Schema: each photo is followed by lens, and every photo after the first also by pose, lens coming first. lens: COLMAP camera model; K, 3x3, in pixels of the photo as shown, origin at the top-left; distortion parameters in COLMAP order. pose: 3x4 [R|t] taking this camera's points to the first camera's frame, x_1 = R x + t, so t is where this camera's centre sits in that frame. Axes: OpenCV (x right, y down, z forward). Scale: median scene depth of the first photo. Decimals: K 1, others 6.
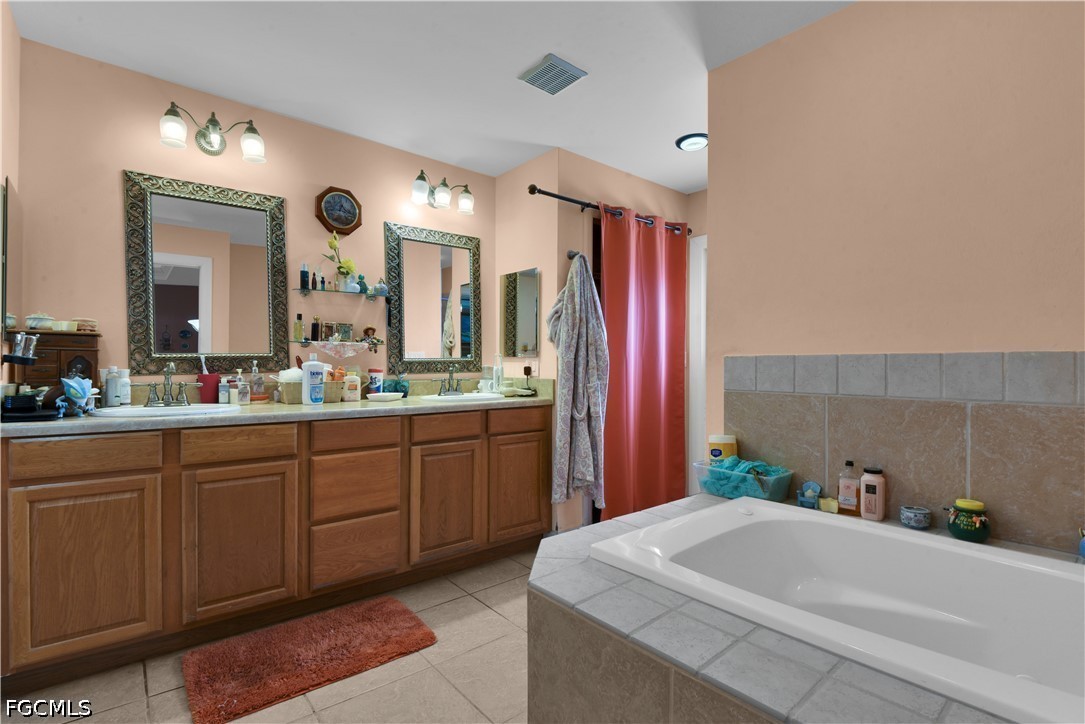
lens RADIAL K [[499.3, 0, 546.1], [0, 499.3, 370.0], [0, 0, 1]] dist [-0.006479, -0.003237]
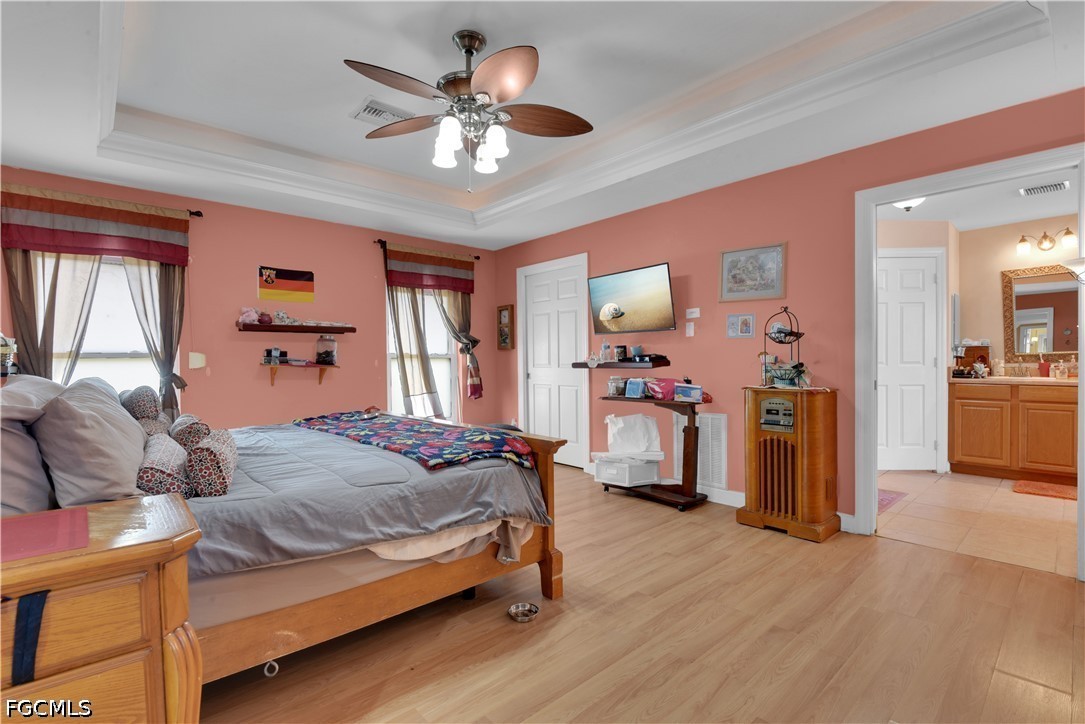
lens RADIAL K [[499.3, 0, 546.5], [0, 499.3, 360.8], [0, 0, 1]] dist [-0.006479, -0.003237]
pose [[0.041846, -0.005677, -0.999108, 1.446383], [-0.002248, 0.999981, -0.005776, 0.019734], [0.999122, 0.002488, 0.041833, -1.278395]]
